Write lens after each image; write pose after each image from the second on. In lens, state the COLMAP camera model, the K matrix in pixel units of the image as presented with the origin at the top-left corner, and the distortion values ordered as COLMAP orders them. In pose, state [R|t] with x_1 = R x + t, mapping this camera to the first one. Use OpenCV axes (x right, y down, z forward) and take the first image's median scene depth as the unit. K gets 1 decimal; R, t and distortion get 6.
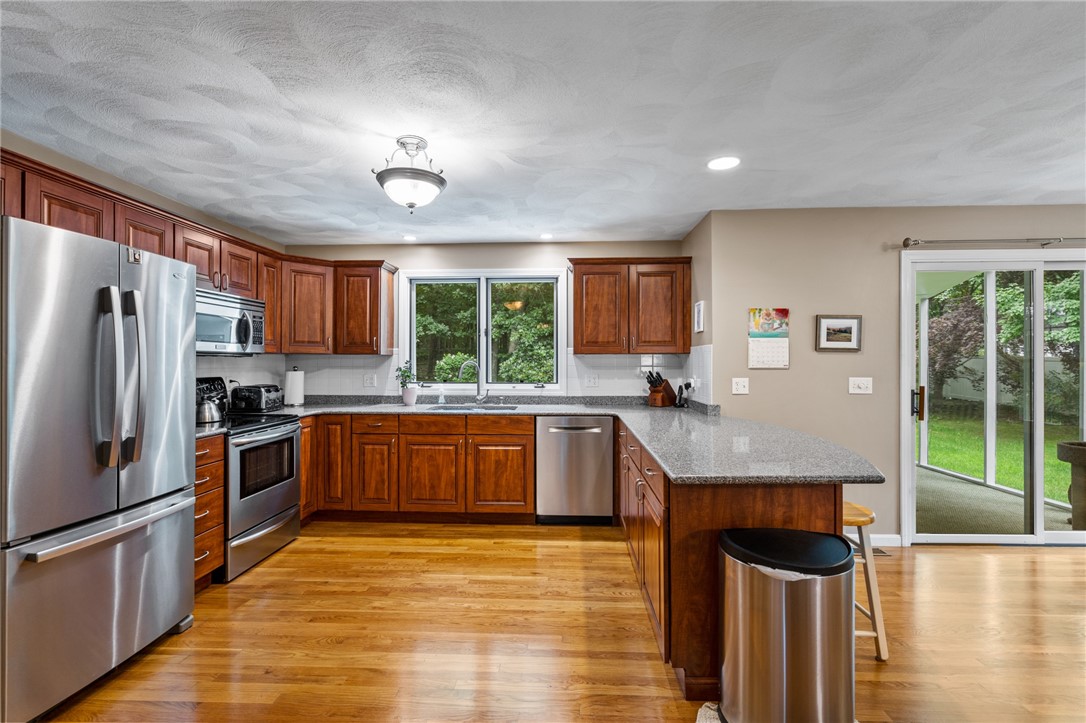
lens RADIAL K [[491.0, 0, 542.3], [0, 491.0, 362.9], [0, 0, 1]] dist [-0.008294, 0.000804]
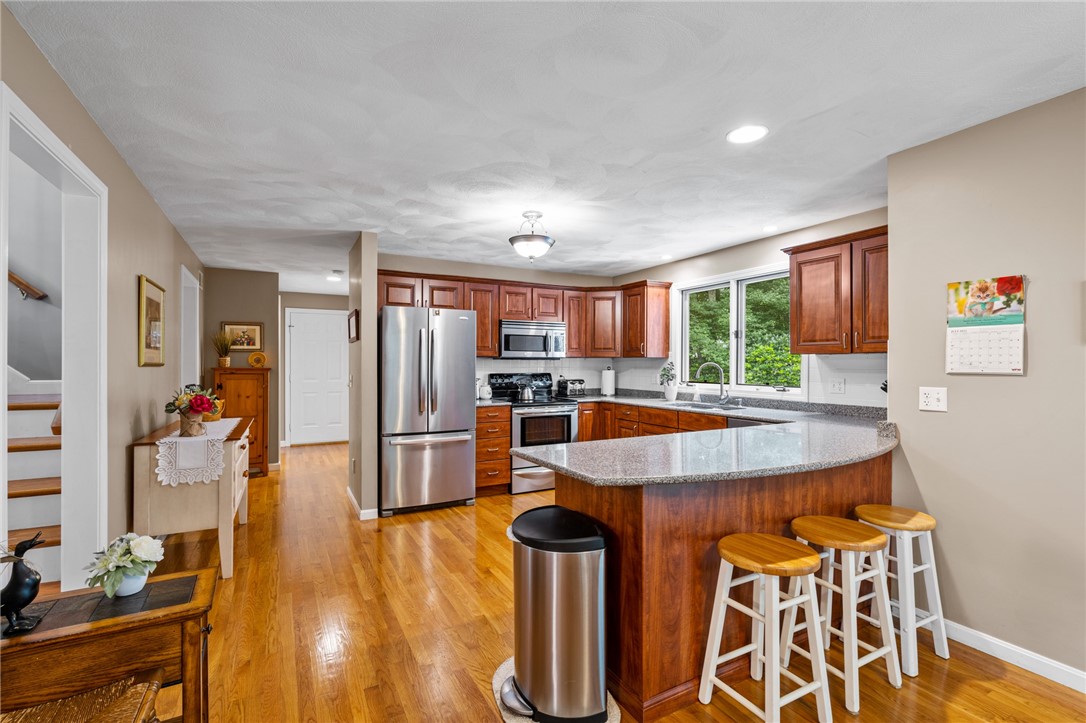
lens RADIAL K [[491.0, 0, 542.3], [0, 491.0, 362.9], [0, 0, 1]] dist [-0.008294, 0.000804]
pose [[0.513701, 0.000014, -0.857969, 0.347676], [-0.002637, 0.999995, -0.001562, -0.000177], [0.857965, 0.003065, 0.513698, 0.090395]]
